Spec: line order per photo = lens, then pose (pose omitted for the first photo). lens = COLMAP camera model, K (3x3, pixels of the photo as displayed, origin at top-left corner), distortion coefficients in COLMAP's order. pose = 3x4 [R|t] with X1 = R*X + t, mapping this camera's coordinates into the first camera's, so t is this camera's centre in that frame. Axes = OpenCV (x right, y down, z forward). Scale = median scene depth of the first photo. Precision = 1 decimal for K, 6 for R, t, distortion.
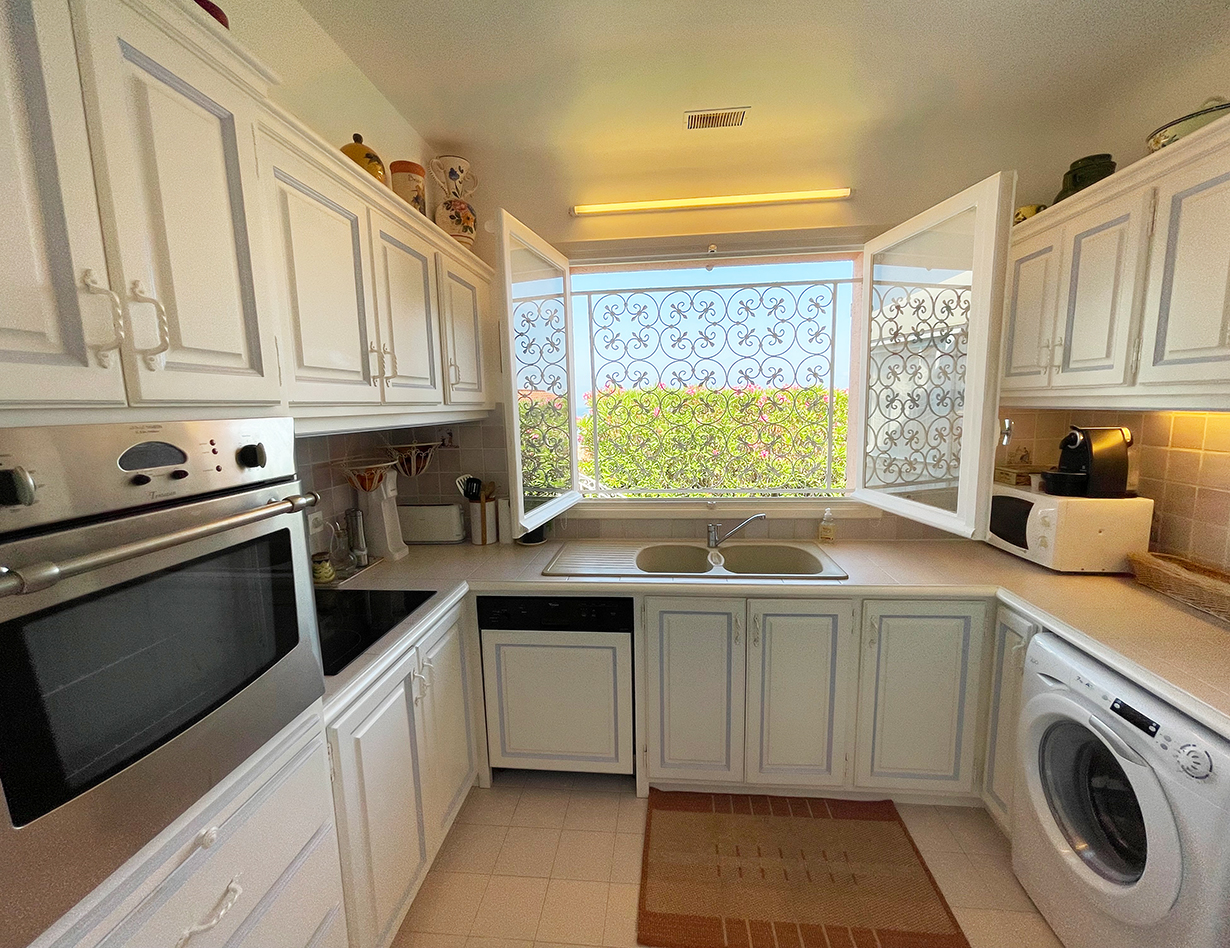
lens RADIAL K [[532.1, 0, 601.6], [0, 532.1, 479.2], [0, 0, 1]] dist [-0.001484, 0.003754]
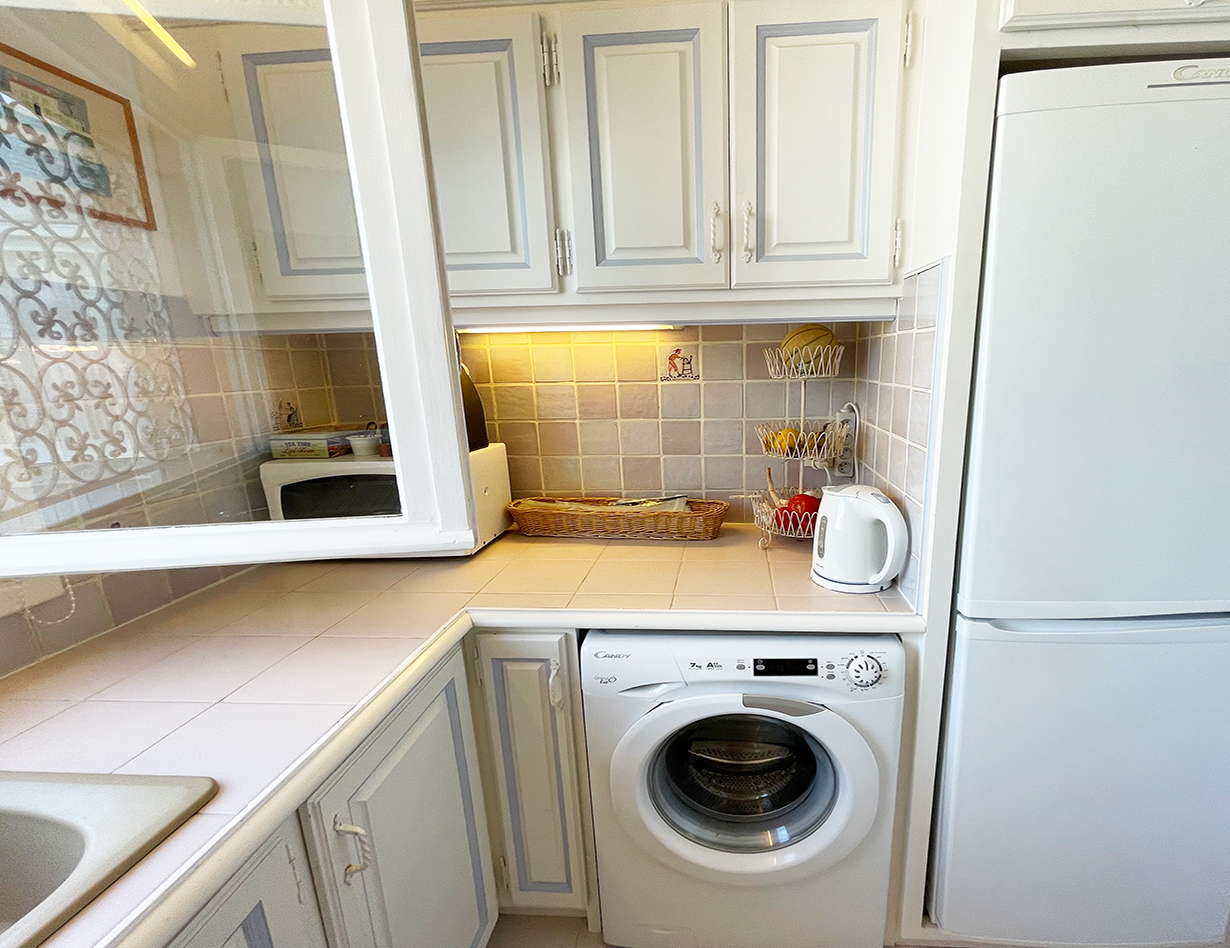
lens RADIAL K [[466.5, 0, 624.3], [0, 466.5, 475.6], [0, 0, 1]] dist [-0.001439, 0.000146]
pose [[-0.097614, -0.187162, 0.977467, 0.211615], [0.149289, 0.968291, 0.200314, -0.030688], [-0.983964, 0.165479, -0.066578, 0.788086]]
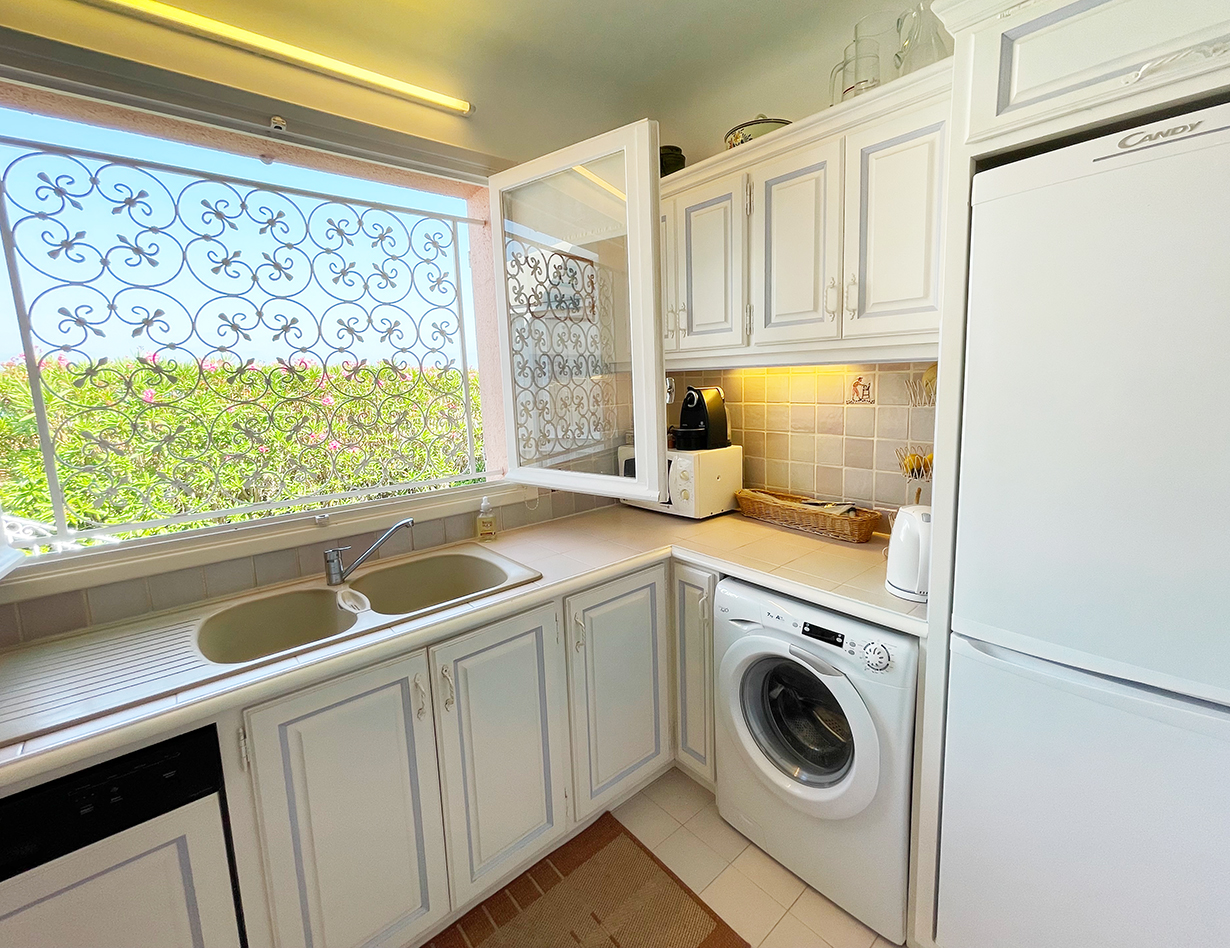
lens RADIAL K [[569.6, 0, 672.5], [0, 569.6, 449.7], [0, 0, 1]] dist [-0.004185, 0.000695]
pose [[0.650688, -0.097829, 0.753017, -0.040404], [0.121914, 0.992261, 0.023564, -0.002339], [-0.749494, 0.076470, 0.657579, 0.265594]]
